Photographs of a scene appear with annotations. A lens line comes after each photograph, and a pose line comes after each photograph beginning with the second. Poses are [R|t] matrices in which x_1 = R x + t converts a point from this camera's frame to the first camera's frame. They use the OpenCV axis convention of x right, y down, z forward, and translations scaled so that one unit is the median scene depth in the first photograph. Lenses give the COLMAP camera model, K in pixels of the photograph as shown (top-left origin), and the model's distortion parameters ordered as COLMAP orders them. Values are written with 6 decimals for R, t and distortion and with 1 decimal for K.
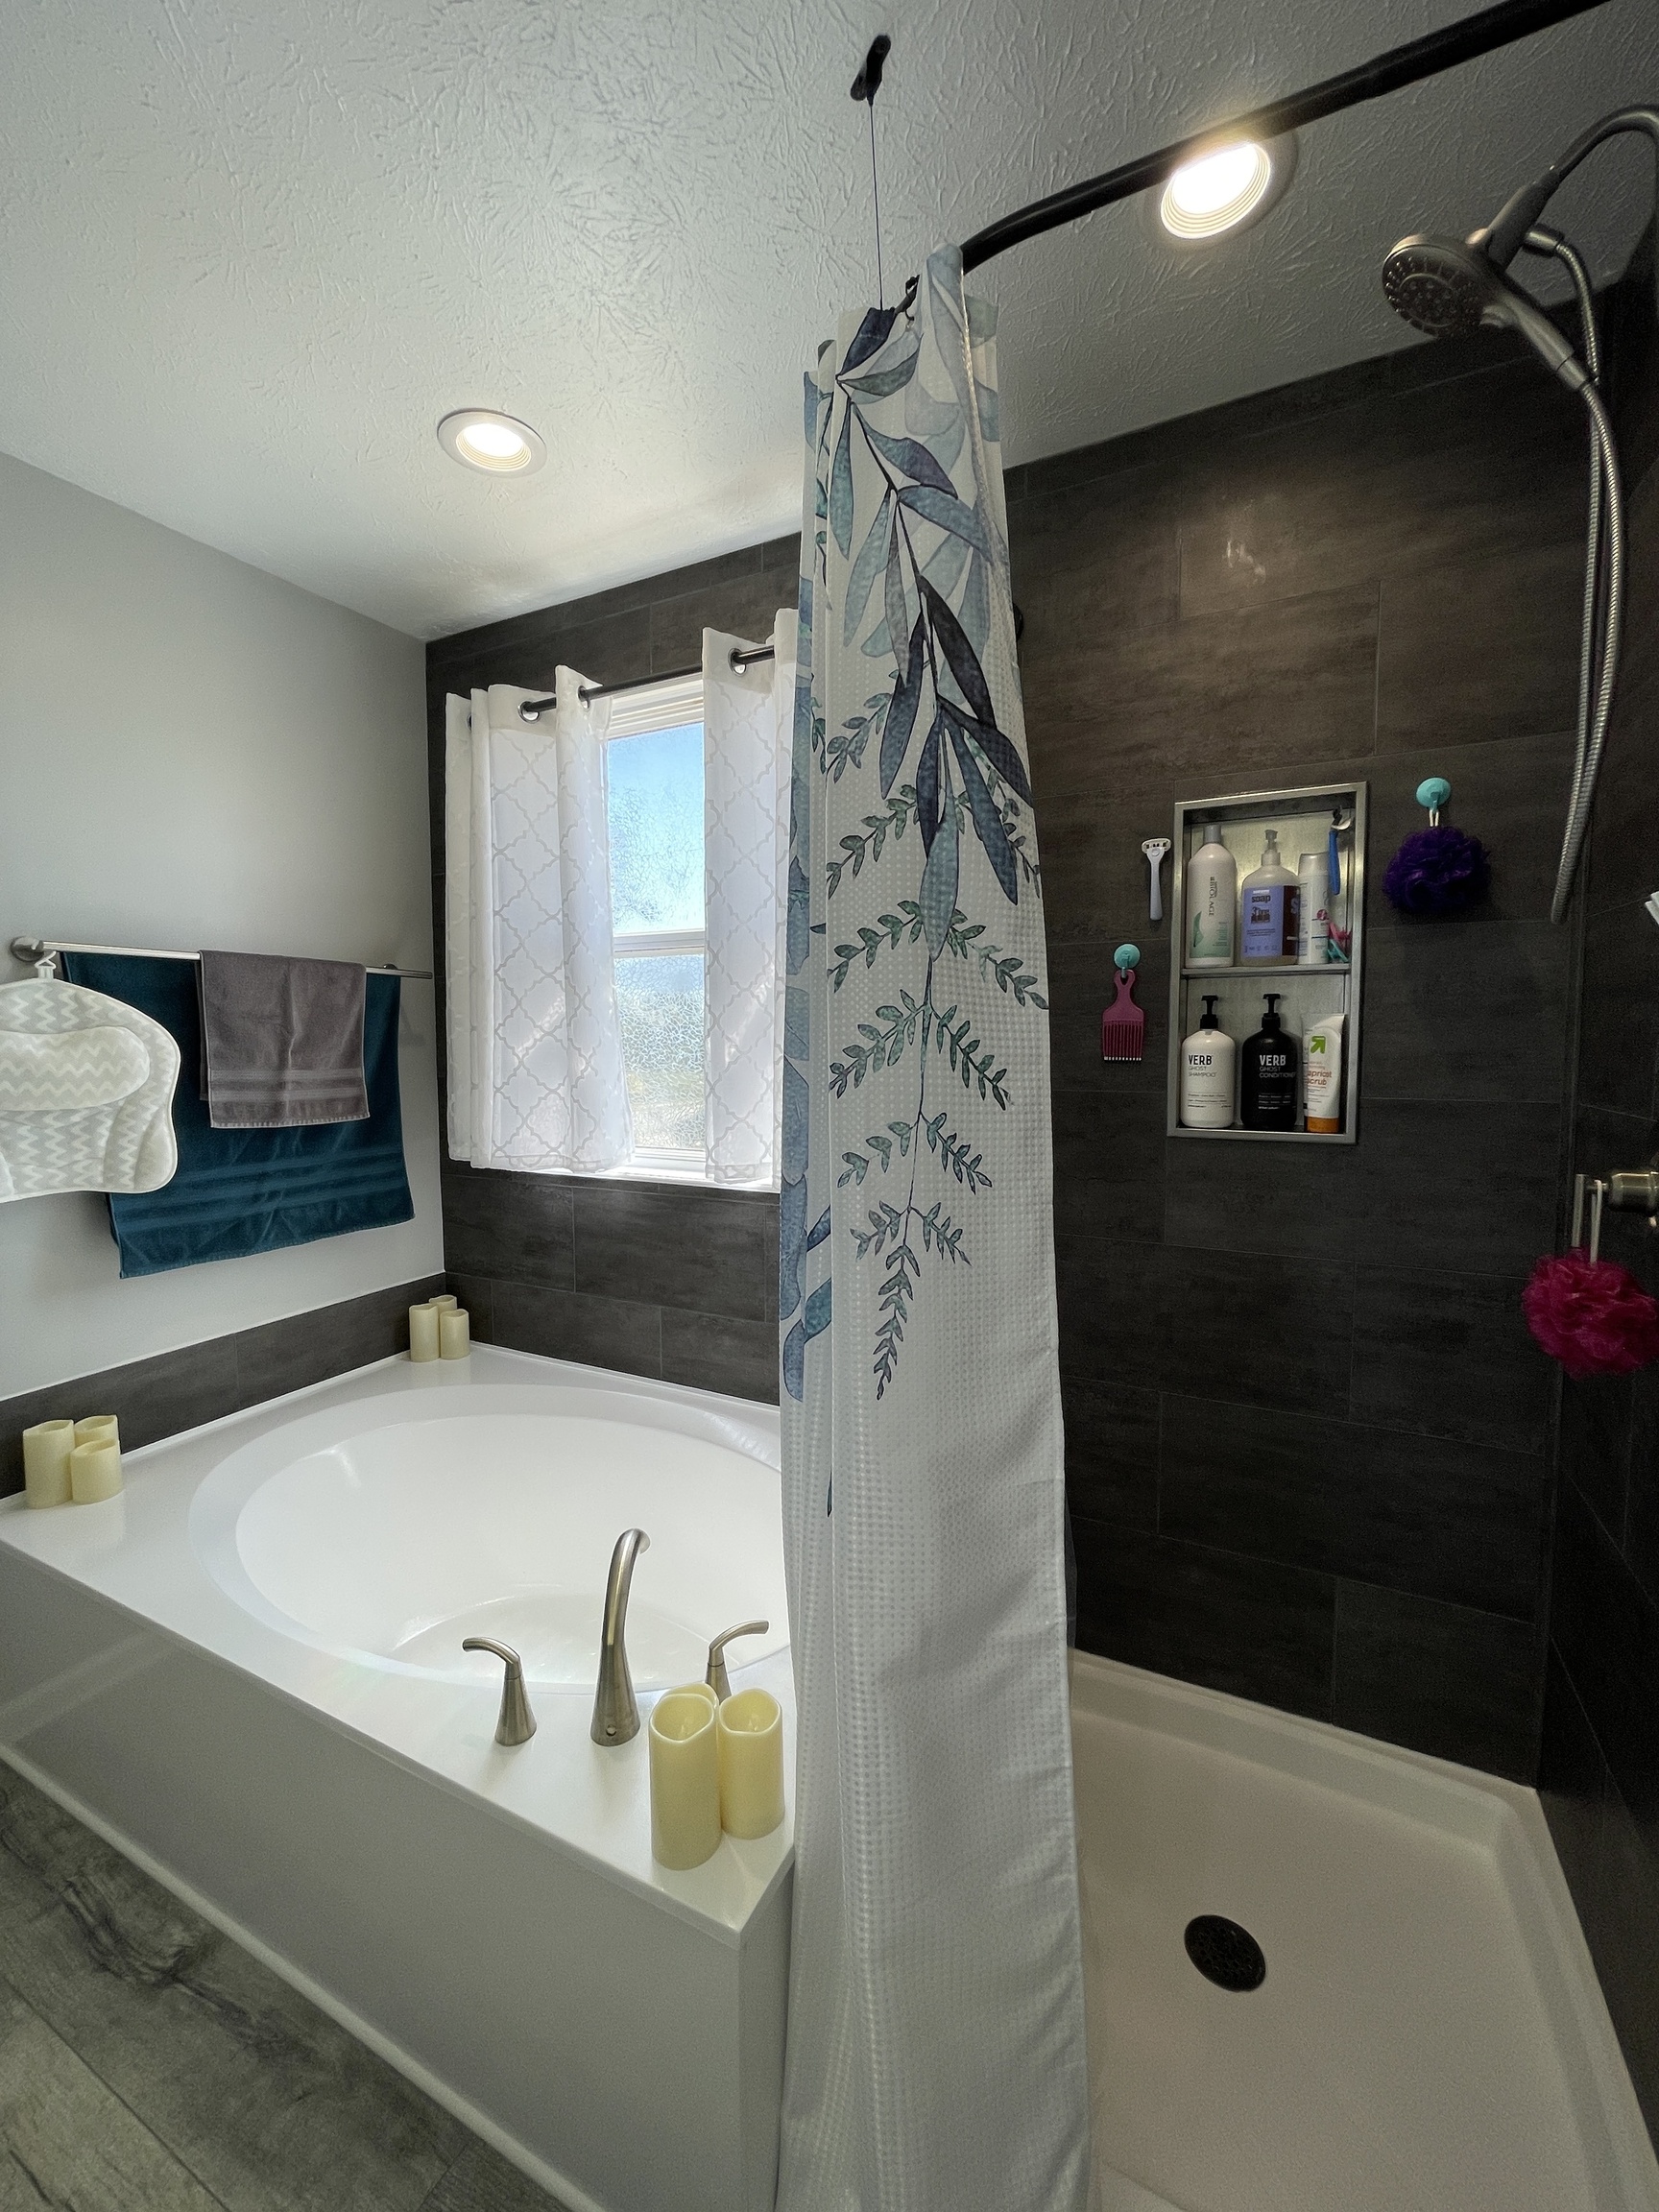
lens RADIAL K [[893.6, 0, 830.4], [0, 893.6, 1108.3], [0, 0, 1]] dist [0.001493, 0.000198]
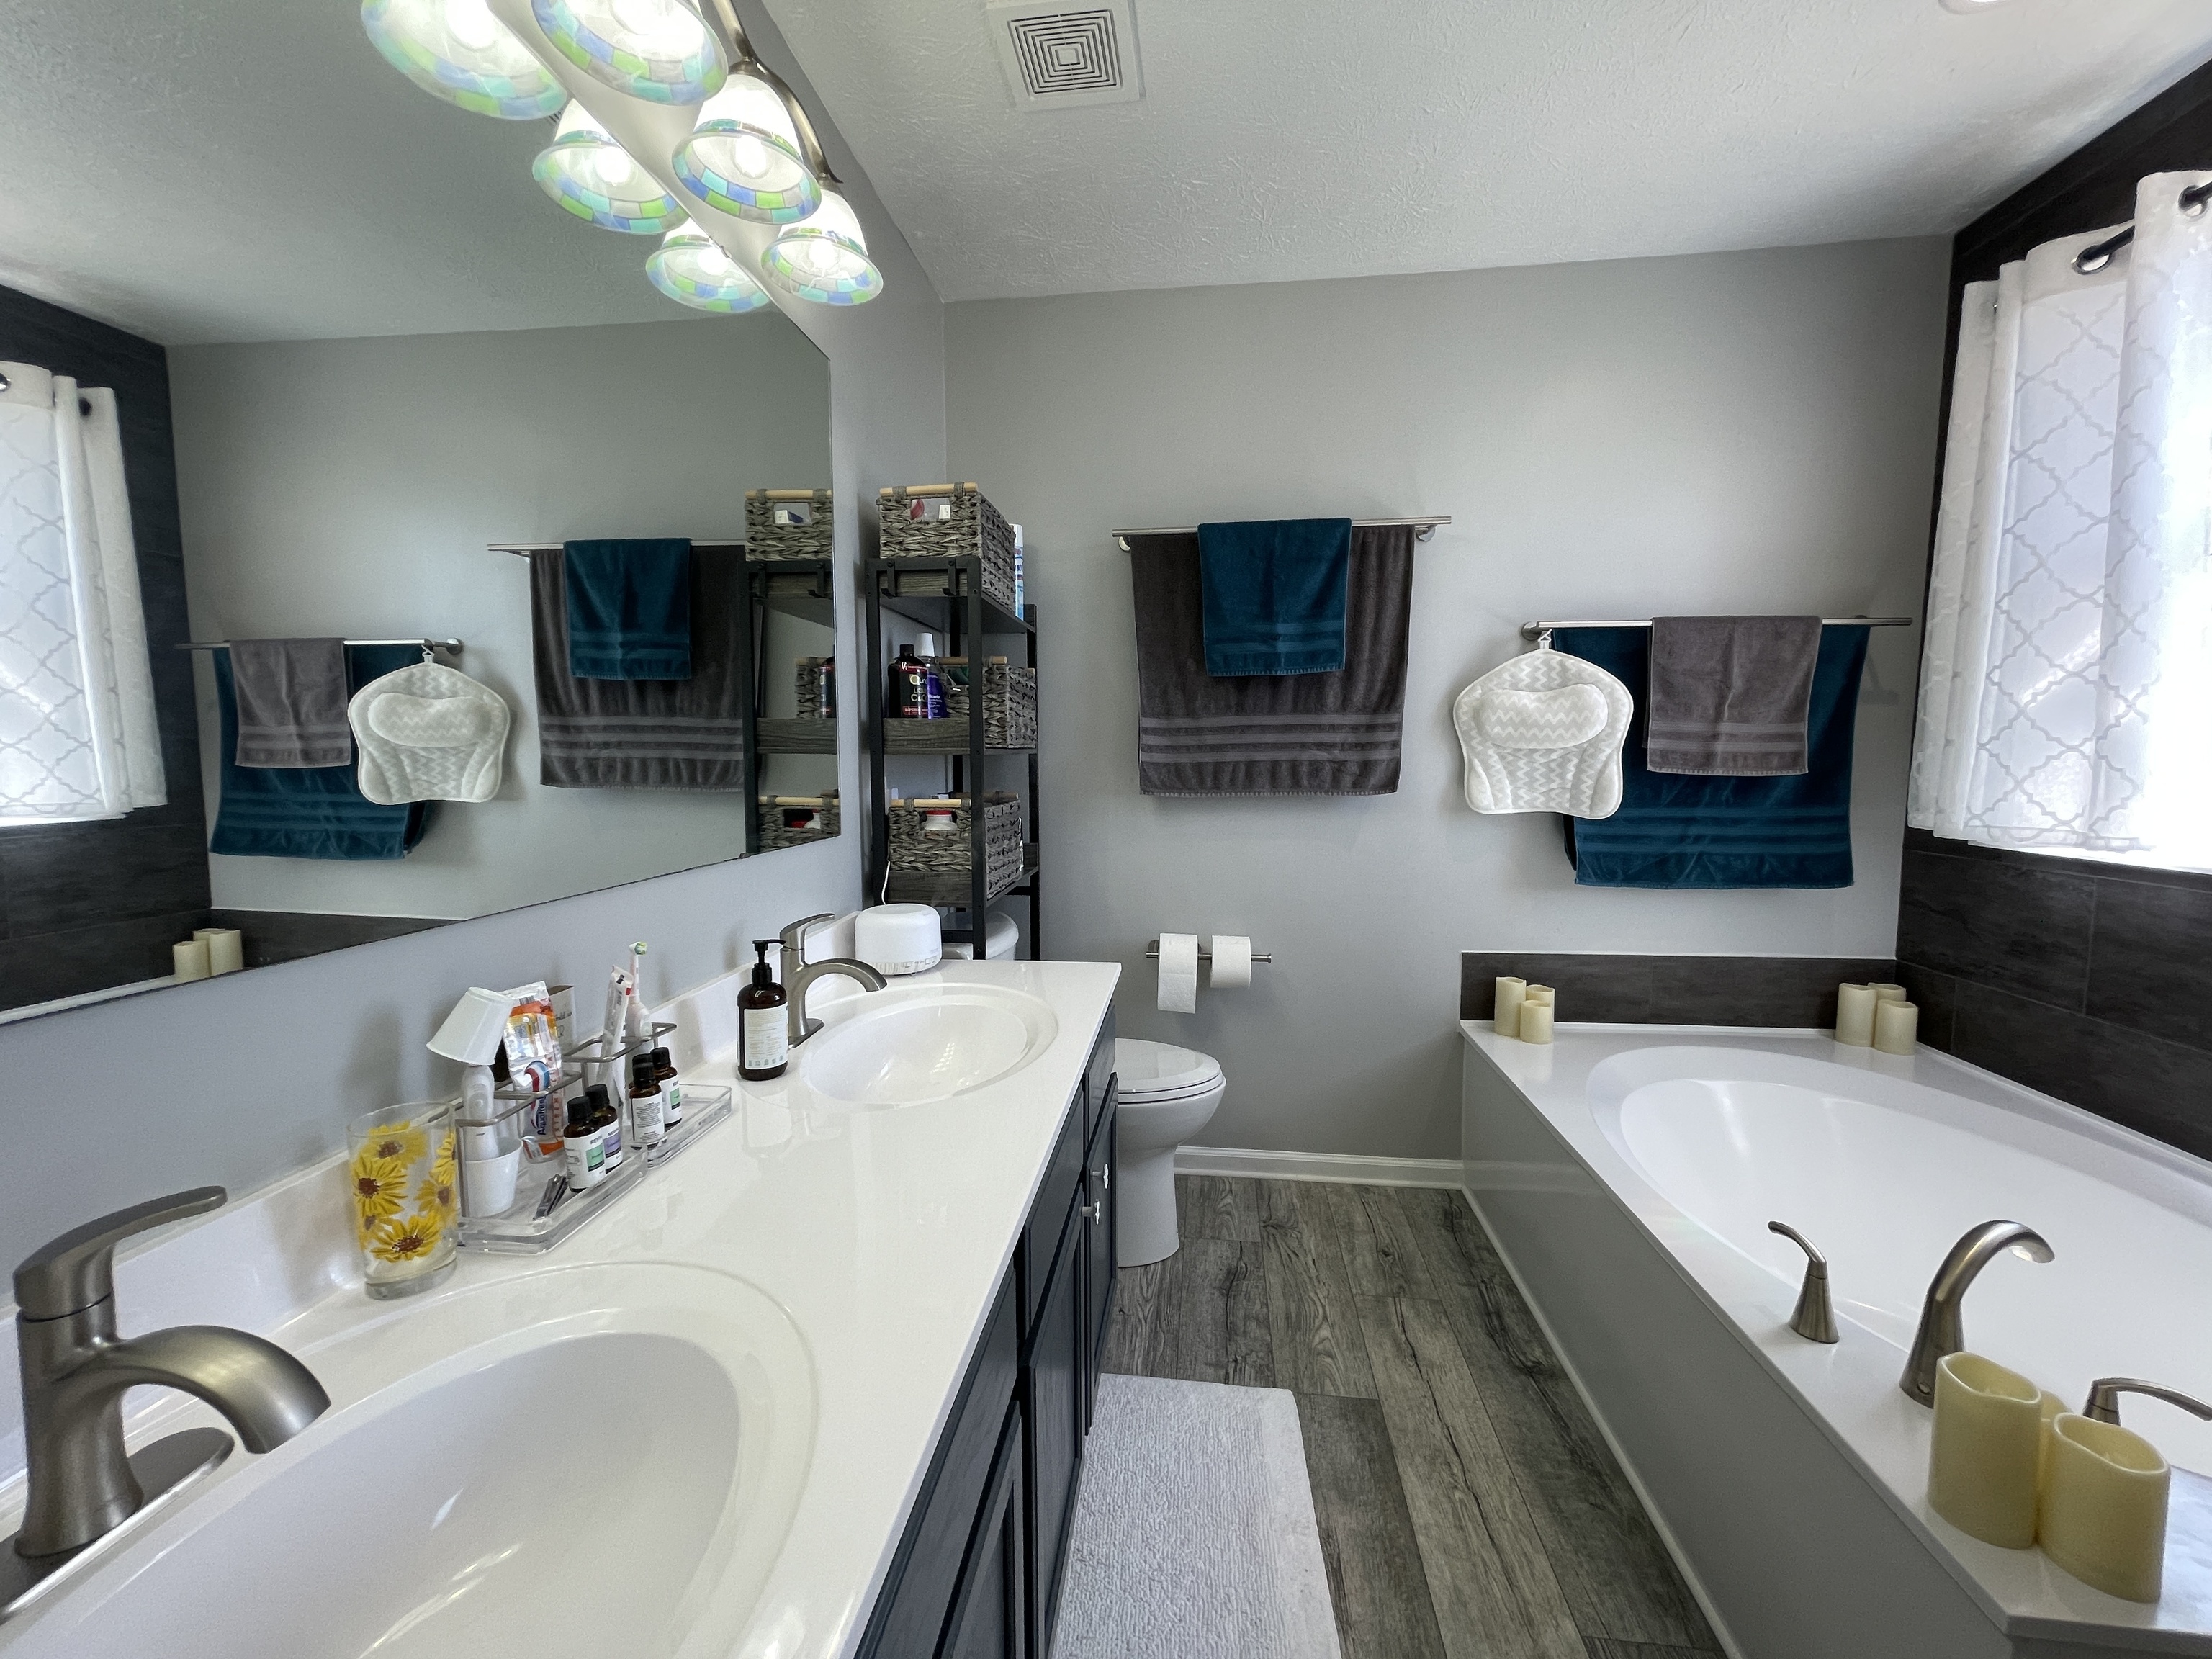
lens RADIAL K [[893.6, 0, 1101.5], [0, 893.6, 838.0], [0, 0, 1]] dist [0.001493, 0.000198]
pose [[0.348068, 0.089866, -0.933152, 0.142794], [-0.069238, 0.995141, 0.070010, 0.068359], [0.934909, 0.040241, 0.352599, -0.072658]]
